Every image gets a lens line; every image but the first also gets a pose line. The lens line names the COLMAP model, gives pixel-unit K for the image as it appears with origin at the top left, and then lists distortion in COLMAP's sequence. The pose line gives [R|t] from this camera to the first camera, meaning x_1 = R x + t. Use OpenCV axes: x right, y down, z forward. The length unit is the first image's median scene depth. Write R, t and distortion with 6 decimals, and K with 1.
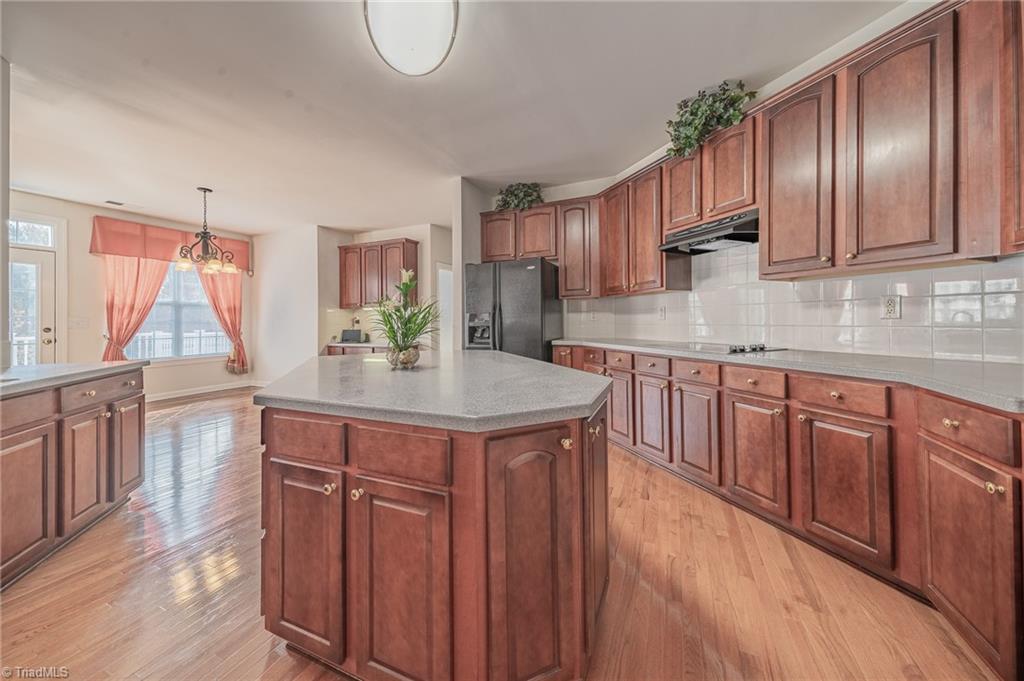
lens RADIAL K [[353.2, 0, 520.2], [0, 353.2, 315.2], [0, 0, 1]] dist [0.008463, -0.000035]
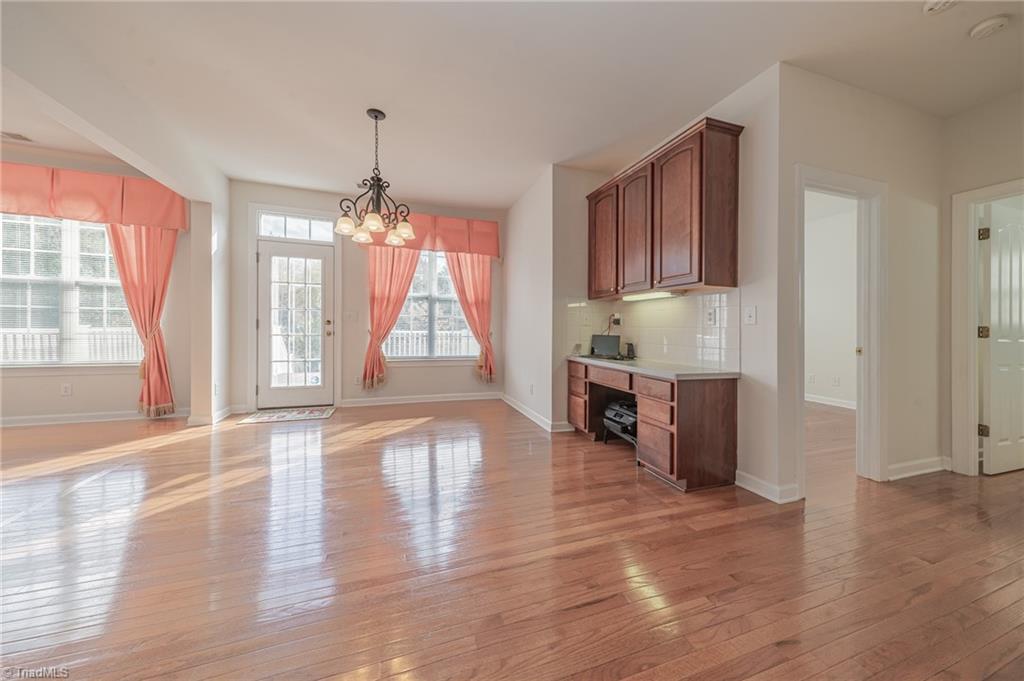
lens RADIAL K [[353.2, 0, 511.2], [0, 353.2, 323.7], [0, 0, 1]] dist [0.008463, -0.000035]
pose [[0.666793, 0.017267, -0.745043, -0.153647], [-0.014497, 0.999843, 0.010198, 0.019277], [0.745102, 0.004001, 0.666938, 0.522104]]
